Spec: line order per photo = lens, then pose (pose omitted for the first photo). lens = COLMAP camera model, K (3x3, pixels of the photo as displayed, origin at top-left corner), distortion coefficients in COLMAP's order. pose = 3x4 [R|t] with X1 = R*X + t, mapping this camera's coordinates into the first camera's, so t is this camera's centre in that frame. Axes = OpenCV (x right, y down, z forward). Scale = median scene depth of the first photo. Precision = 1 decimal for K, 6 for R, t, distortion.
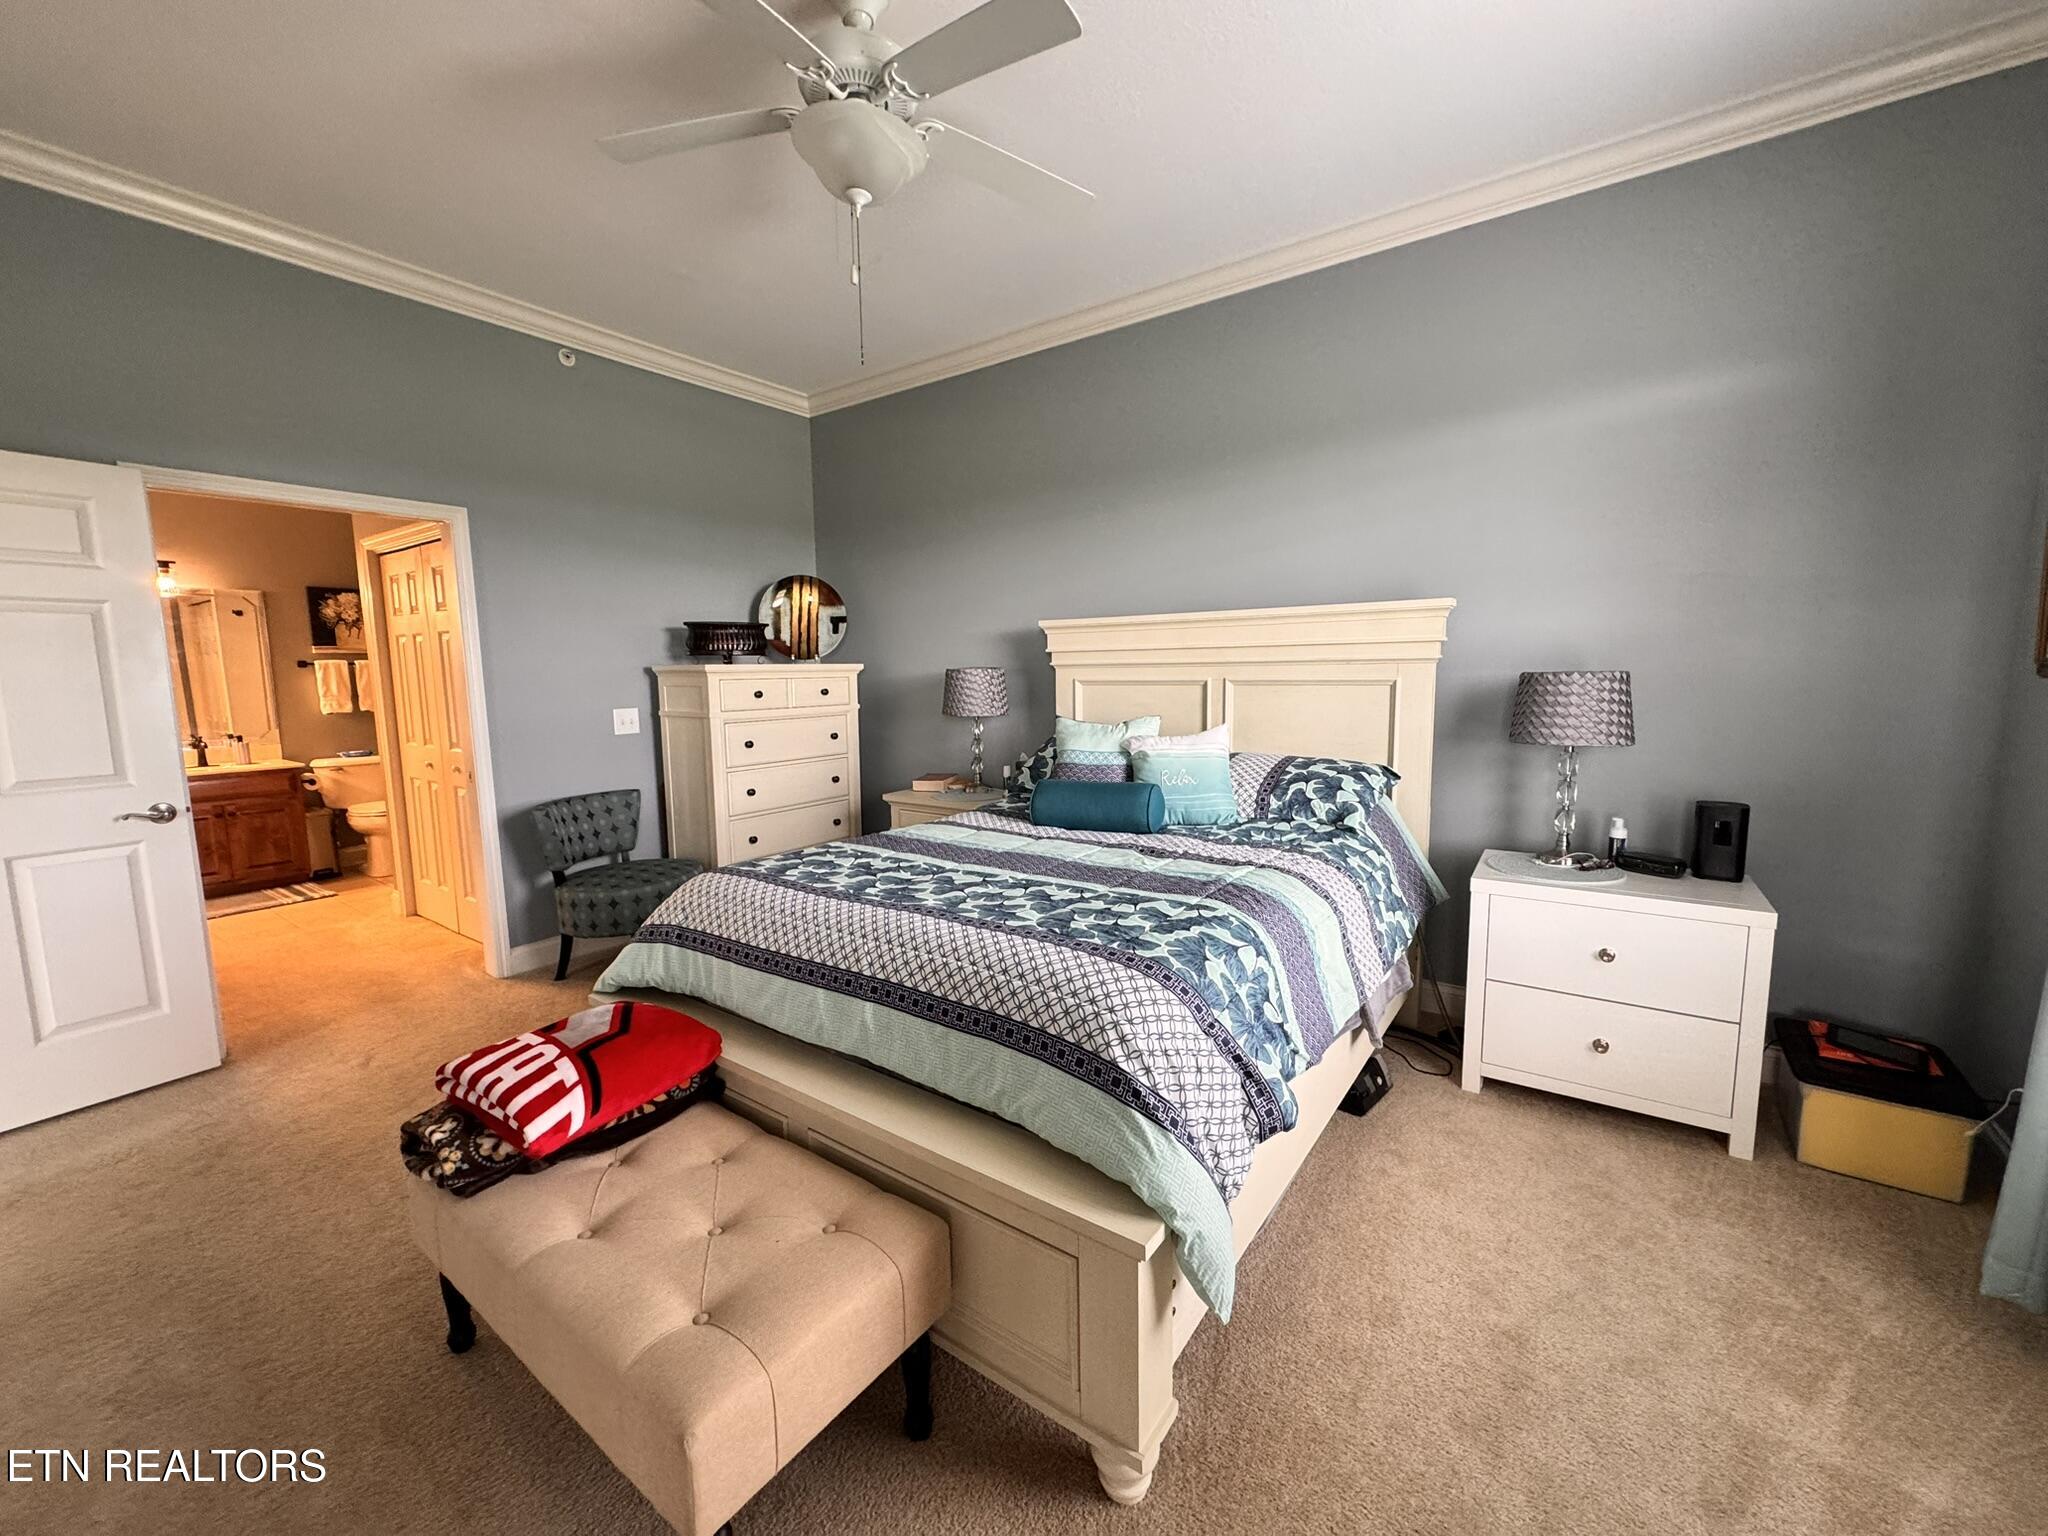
lens RADIAL K [[805.4, 0, 1020.1], [0, 805.4, 763.1], [0, 0, 1]] dist [-0.002965, -0.000036]
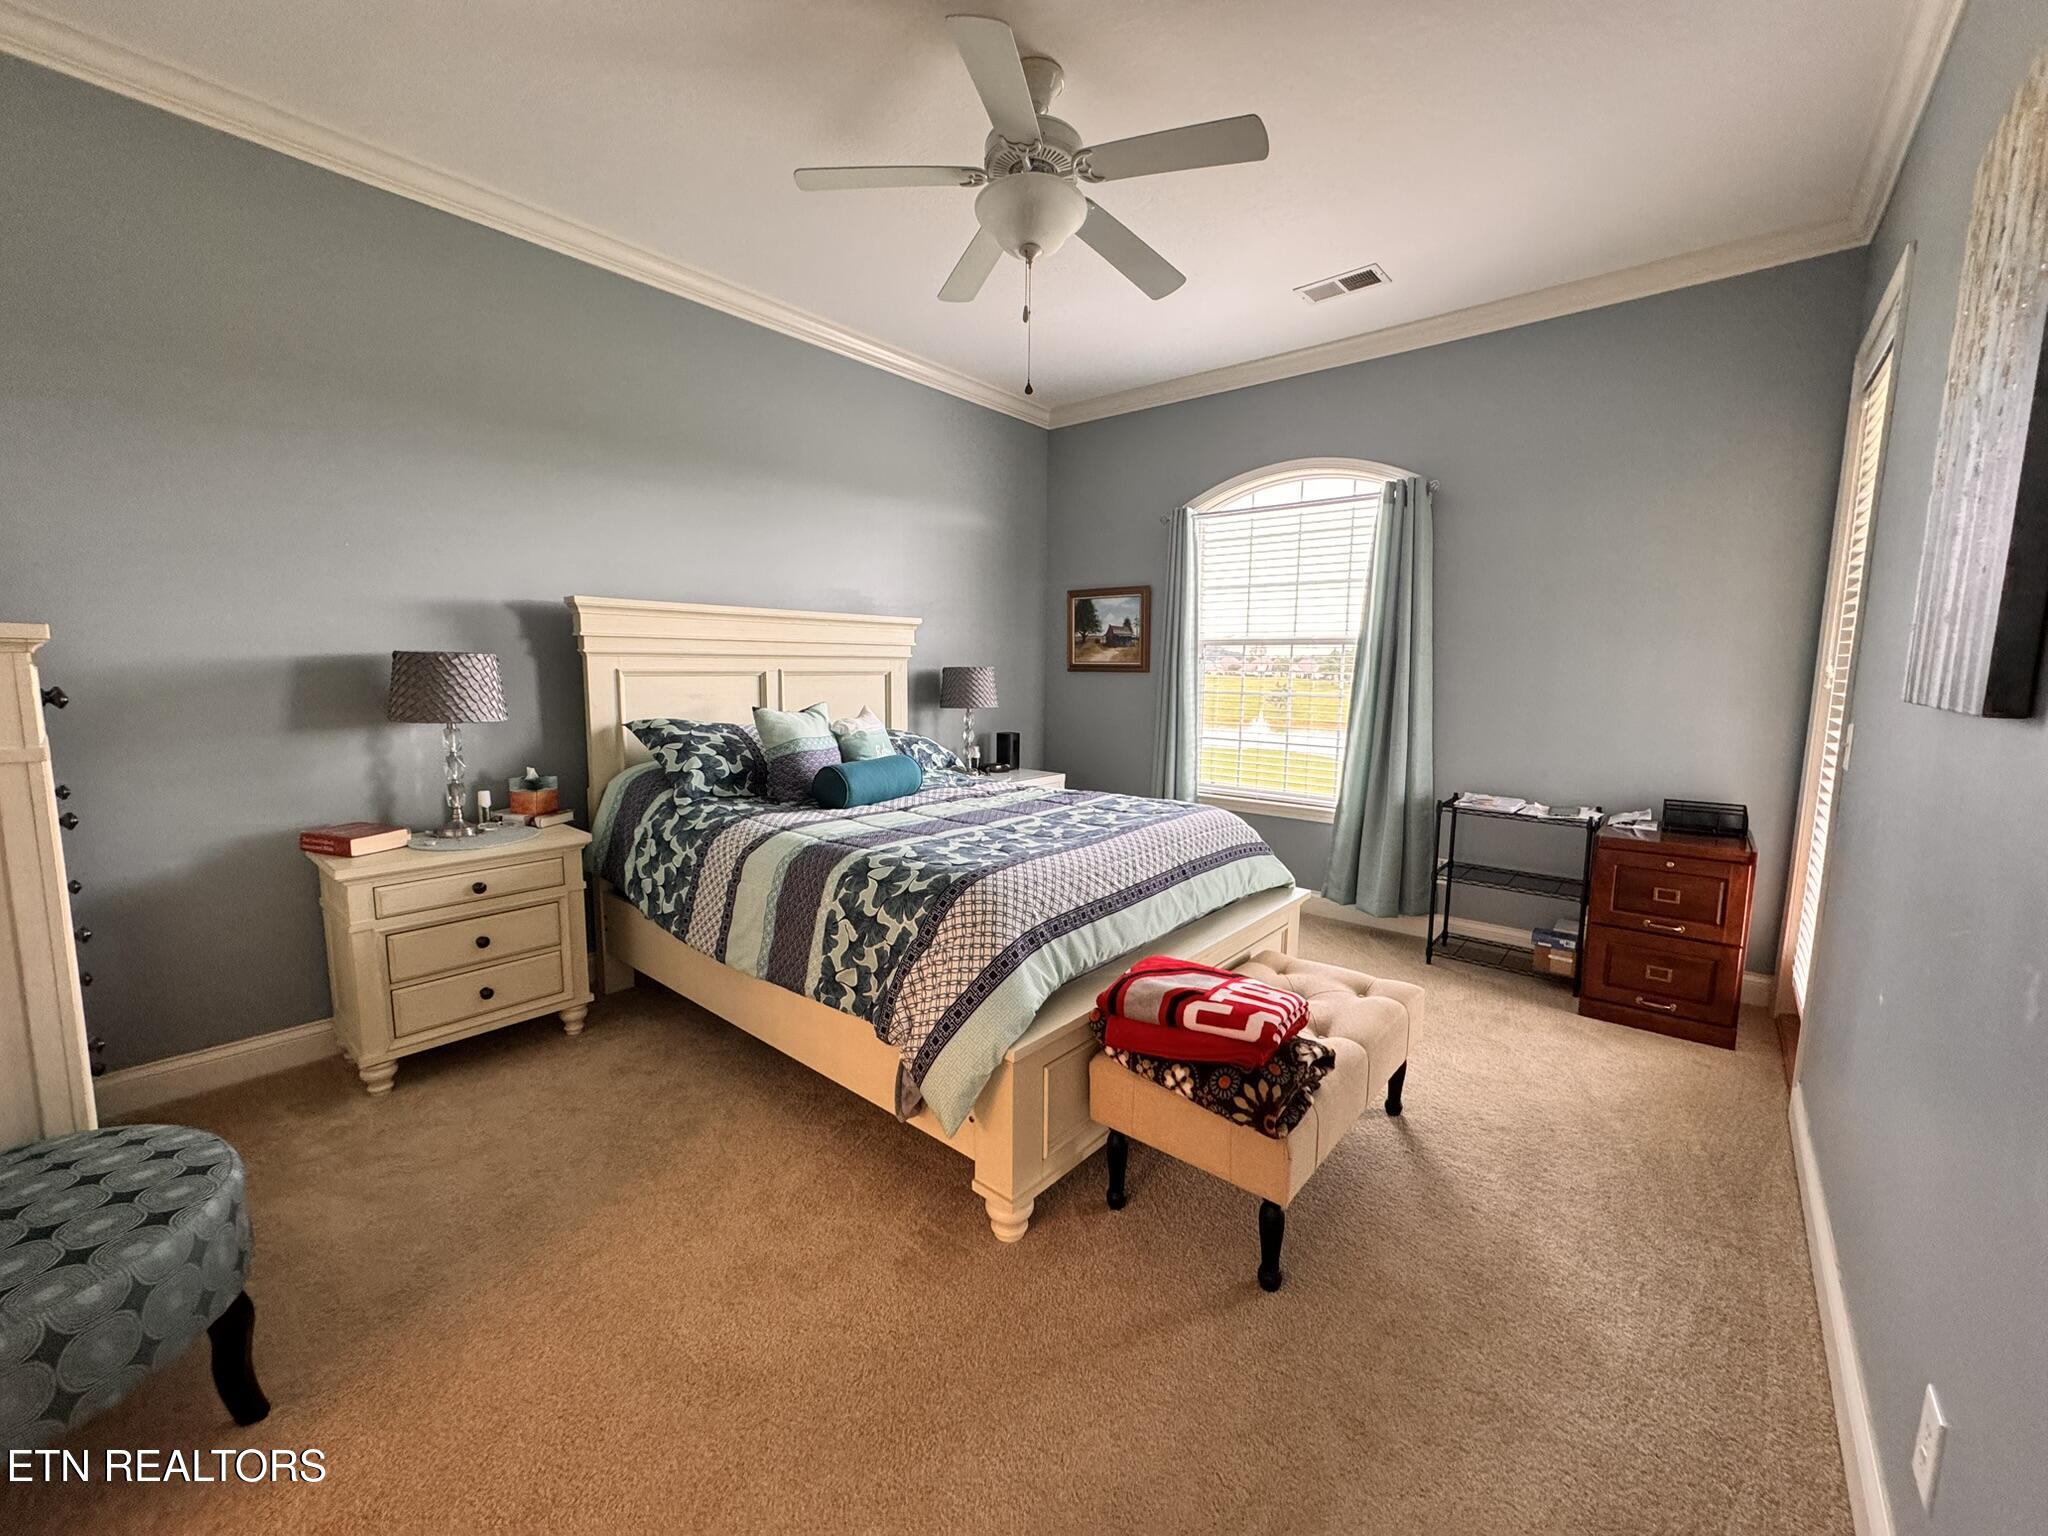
lens RADIAL K [[805.4, 0, 1020.1], [0, 805.4, 763.1], [0, 0, 1]] dist [-0.002965, -0.000036]
pose [[0.080101, -0.099060, 0.991852, -0.829496], [0.103590, 0.990489, 0.090558, -0.042537], [-0.991389, 0.095492, 0.089601, 0.570420]]
